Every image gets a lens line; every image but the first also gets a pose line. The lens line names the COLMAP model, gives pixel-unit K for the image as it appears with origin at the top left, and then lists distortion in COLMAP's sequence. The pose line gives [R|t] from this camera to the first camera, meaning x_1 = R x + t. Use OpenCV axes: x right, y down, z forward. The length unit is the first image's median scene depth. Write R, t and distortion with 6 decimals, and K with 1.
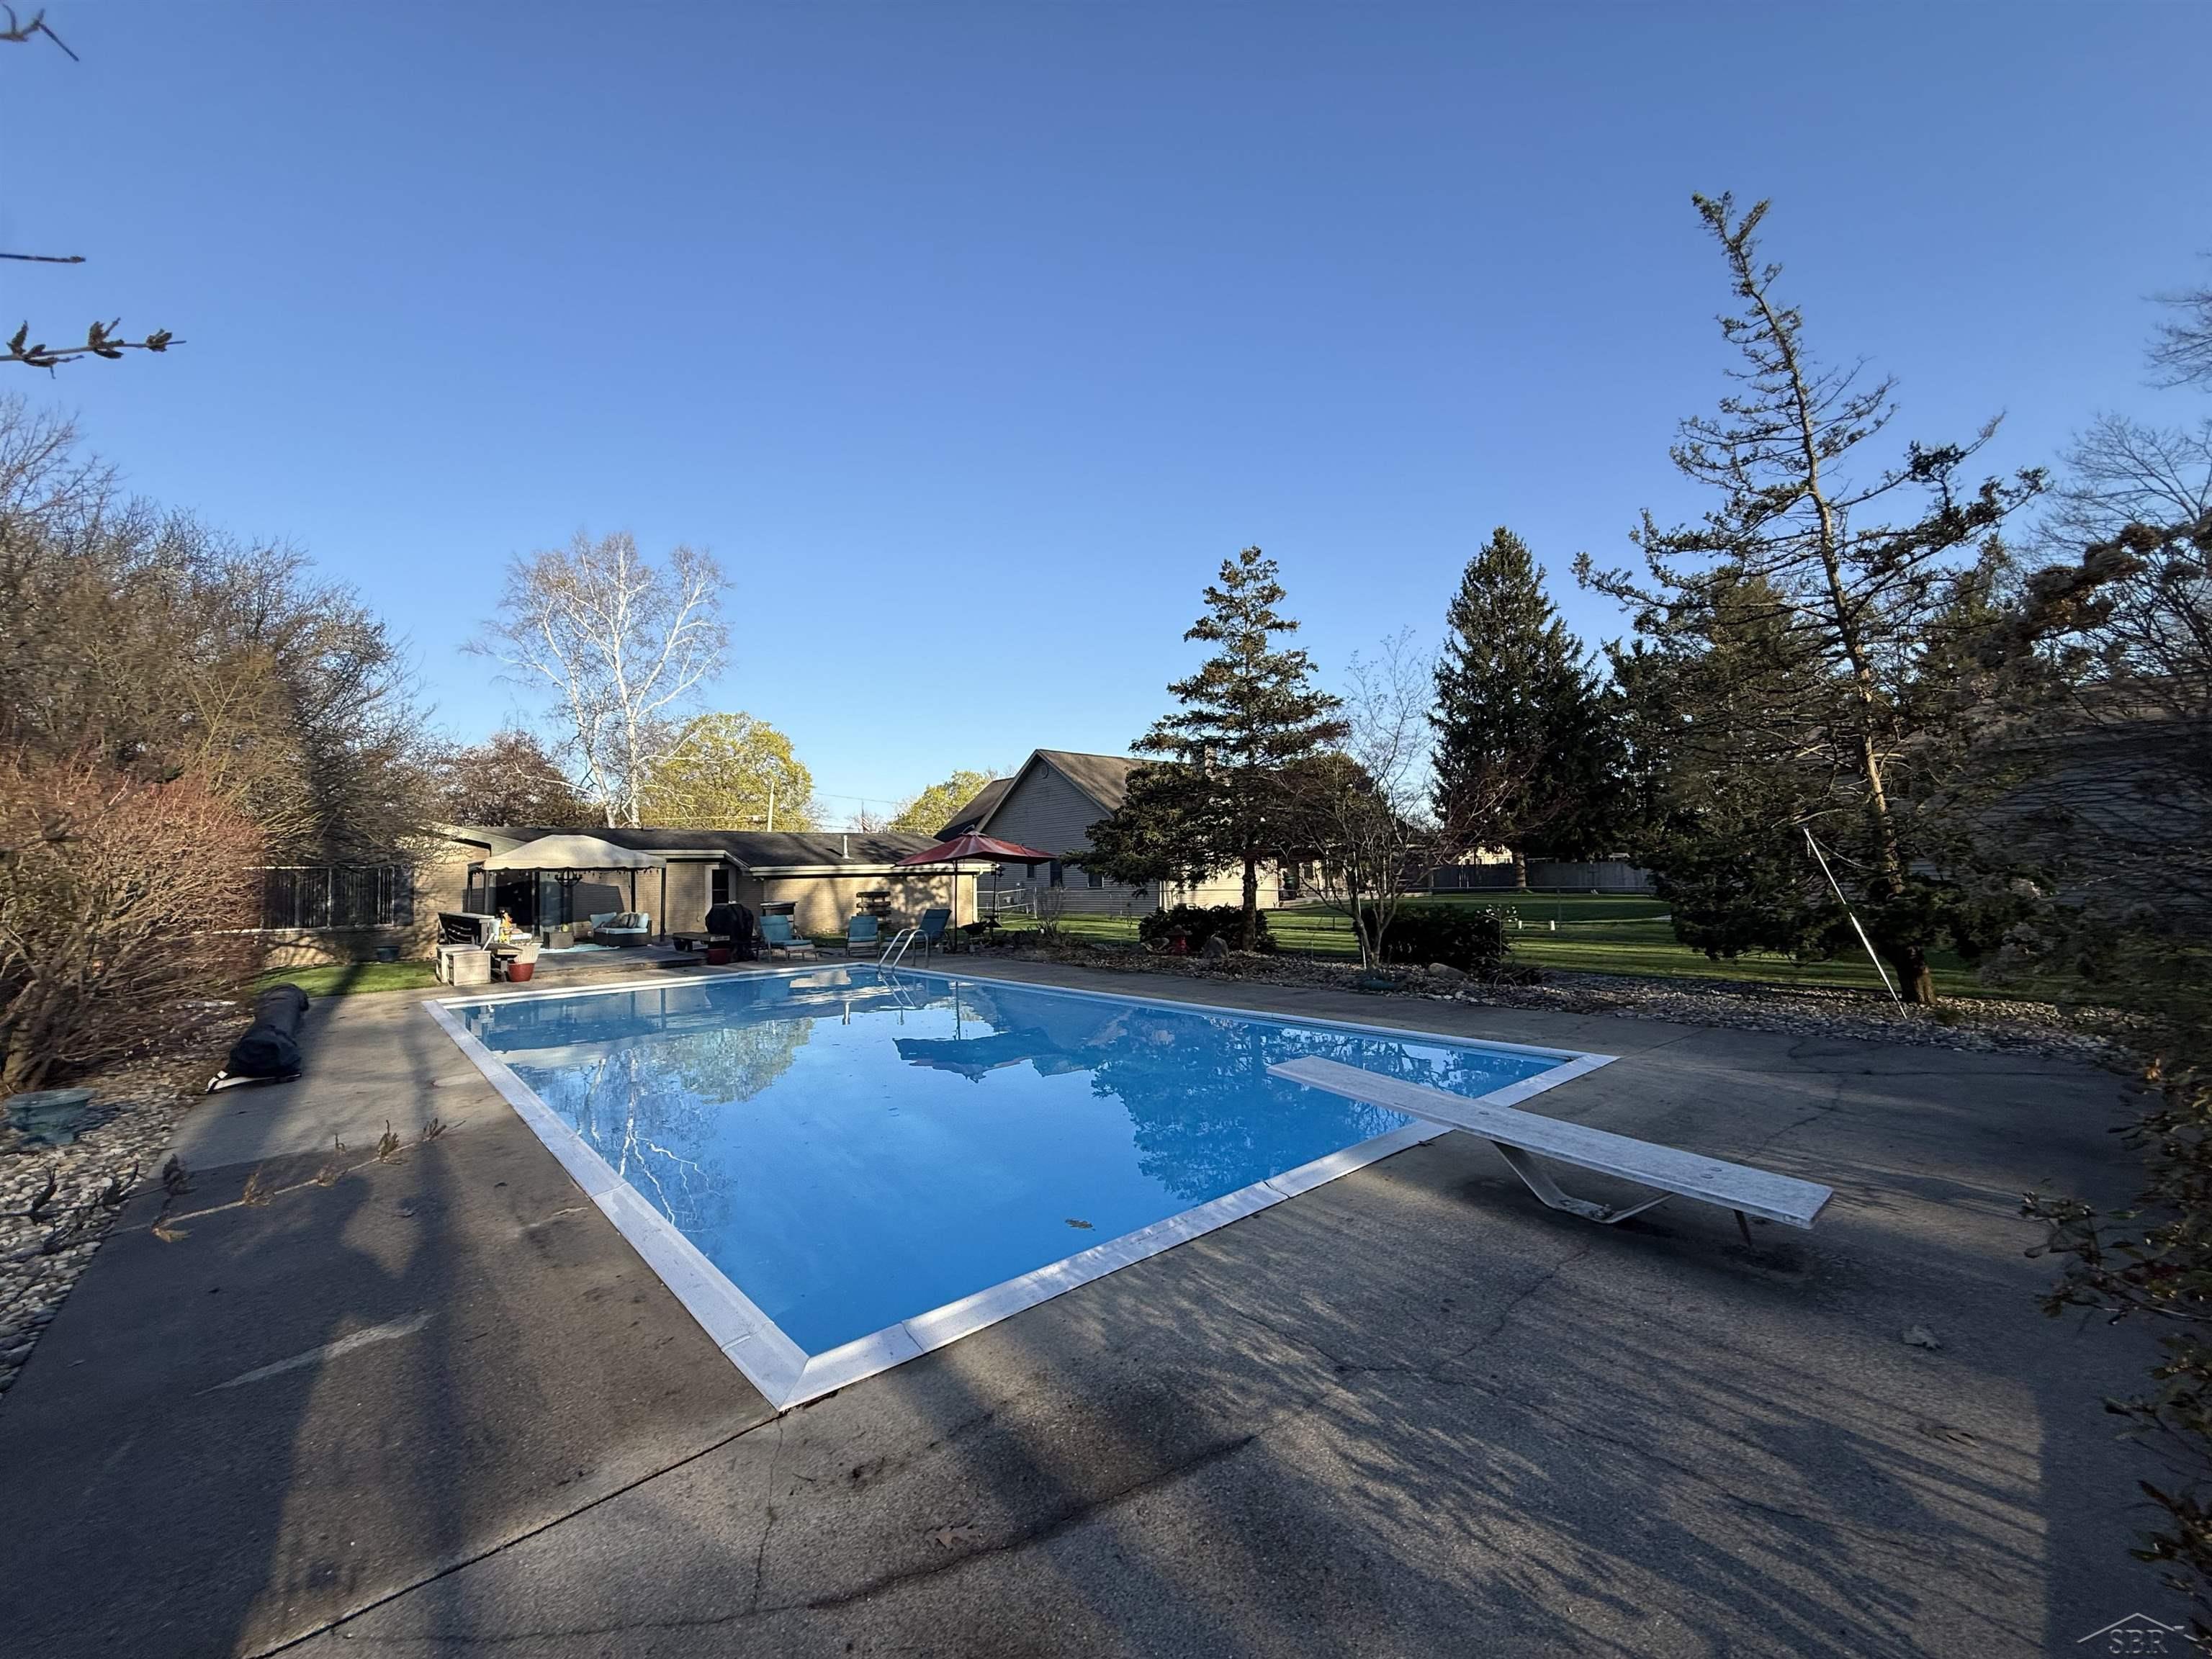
lens RADIAL K [[880.8, 0, 1105.7], [0, 880.8, 835.2], [0, 0, 1]] dist [0.000270, -0.000149]
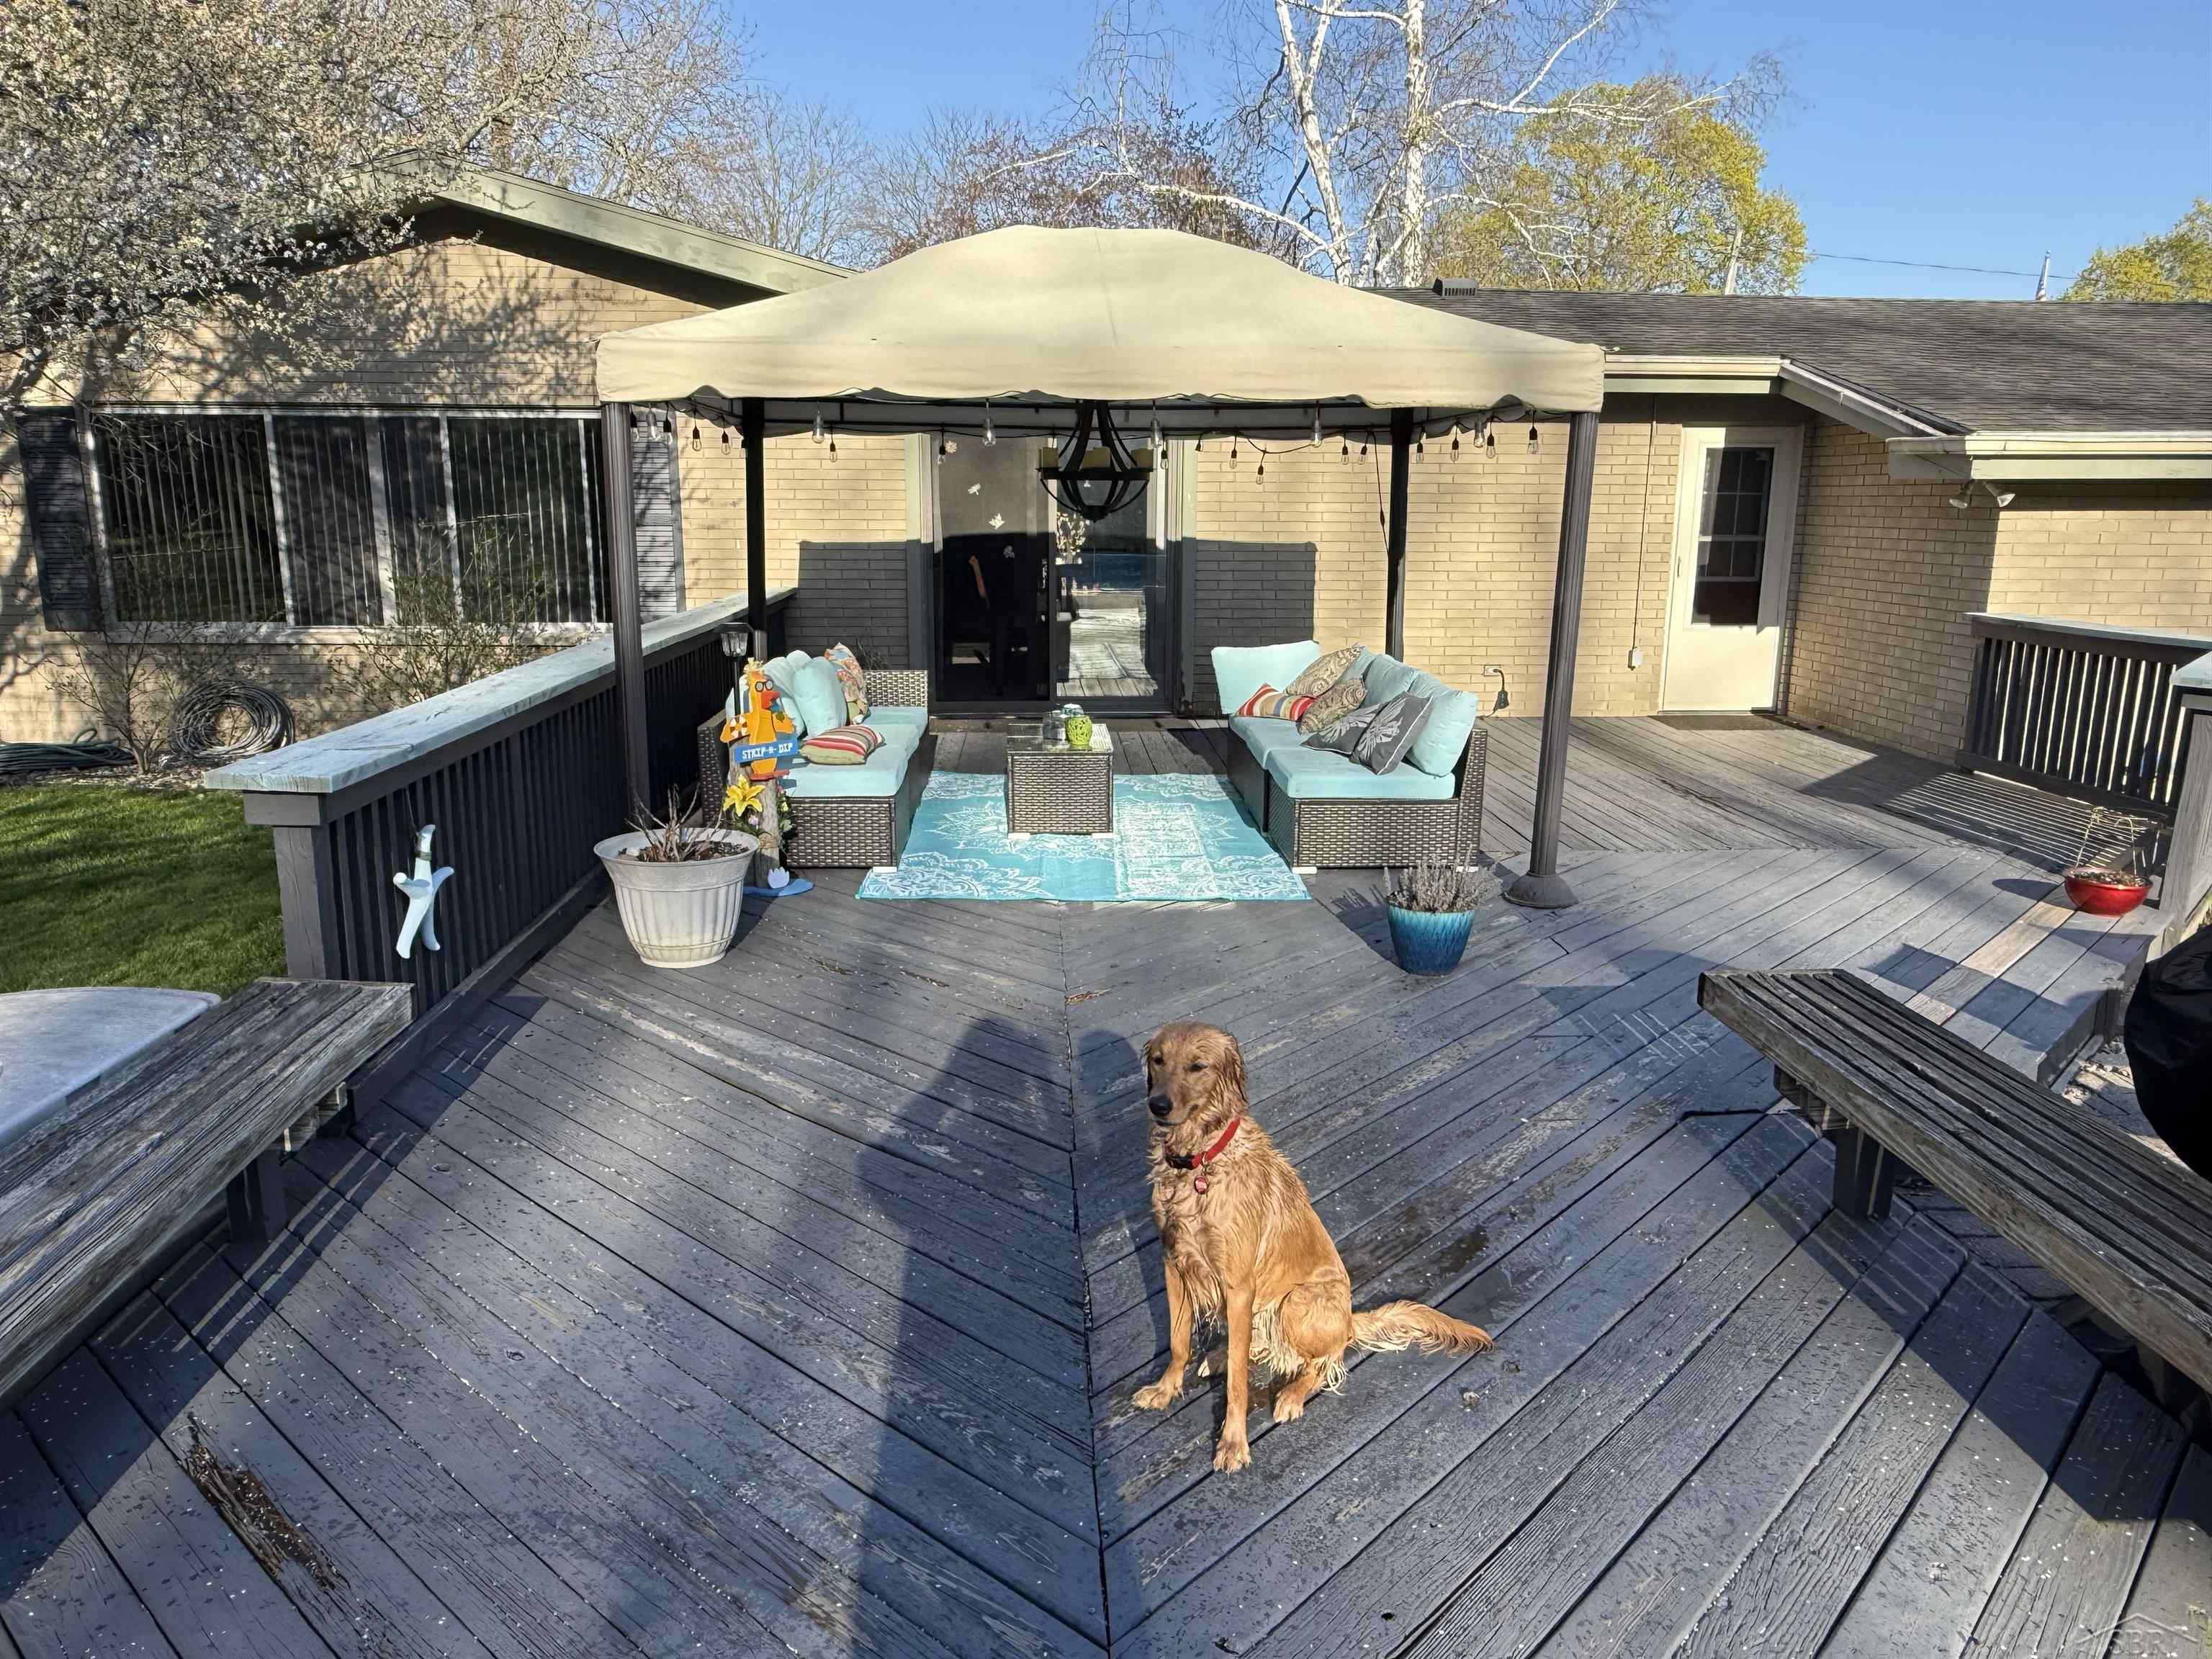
lens RADIAL K [[1530.7, 0, 1106.0], [0, 1530.7, 829.5], [0, 0, 1]] dist [-0.003549, 0.000661]
pose [[0.781689, 0.164007, -0.601718, -0.368288], [0.003837, 0.963521, 0.267607, 0.032870], [0.623657, -0.211494, 0.752544, 0.683466]]
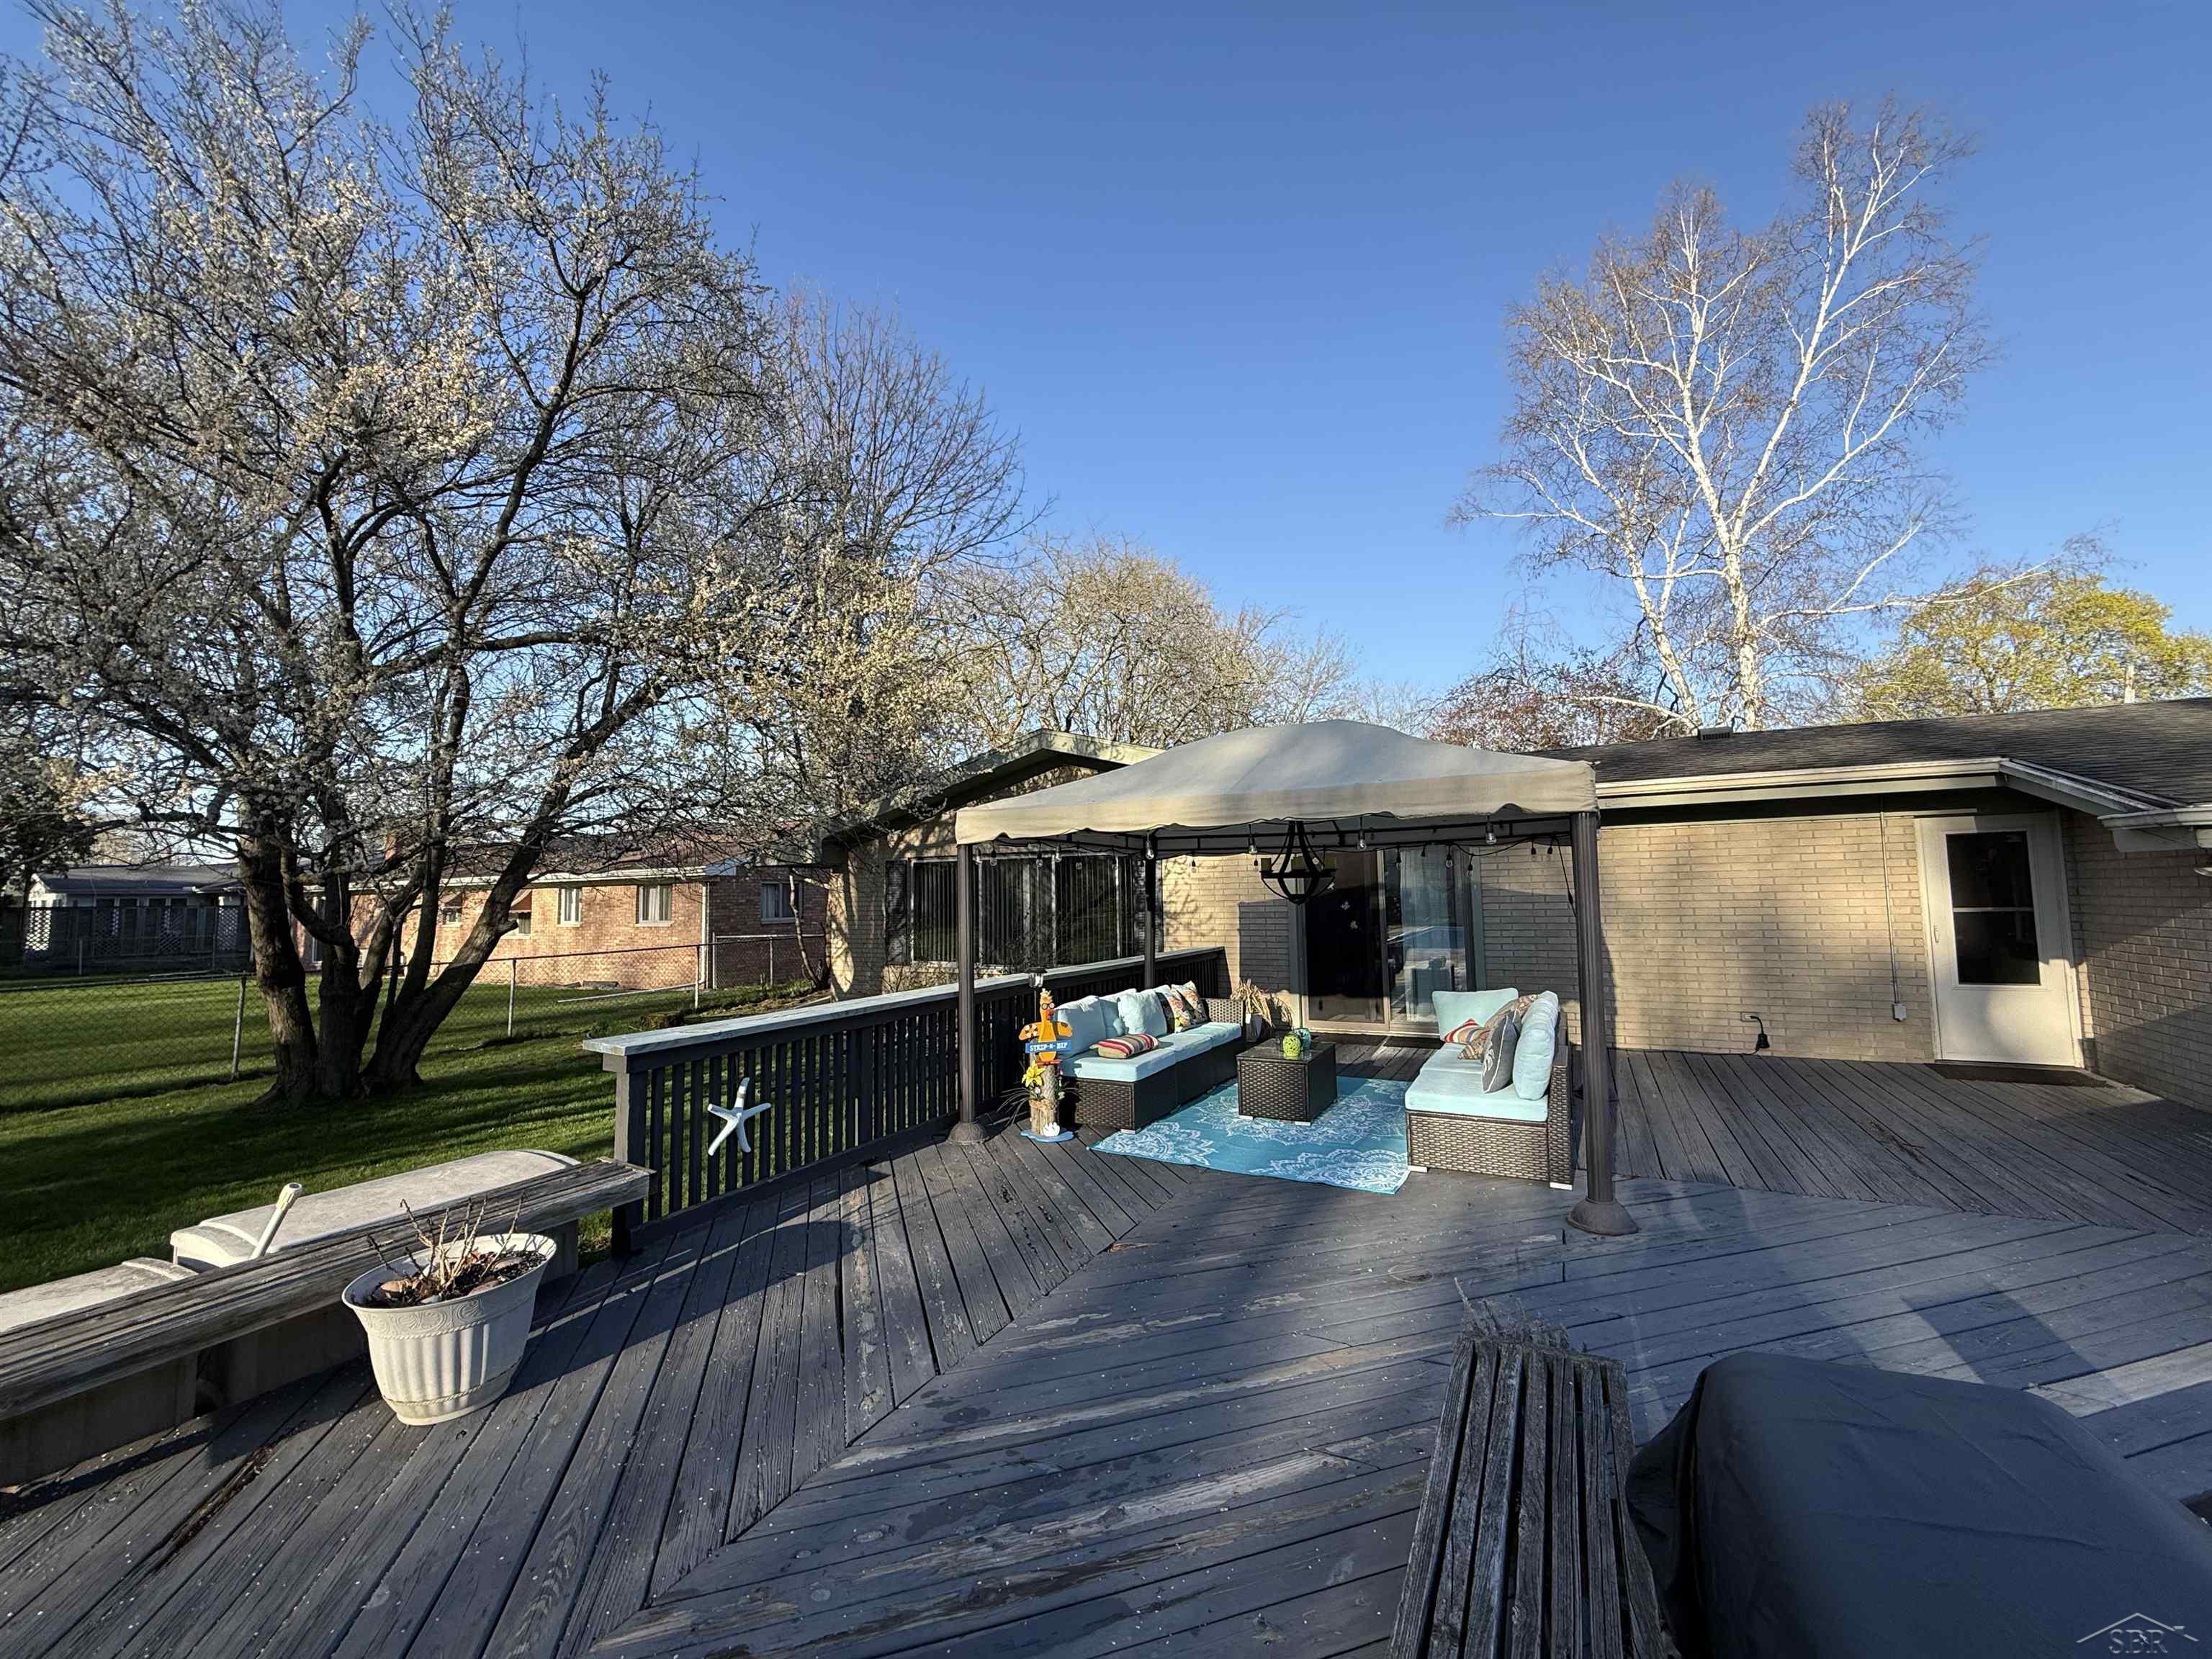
lens RADIAL K [[880.8, 0, 1105.7], [0, 880.8, 835.2], [0, 0, 1]] dist [0.000270, -0.000149]
pose [[0.358772, -0.044471, -0.932365, -0.336428], [0.054334, 0.998166, -0.026702, 0.038429], [0.931843, -0.041079, 0.360530, 0.776285]]
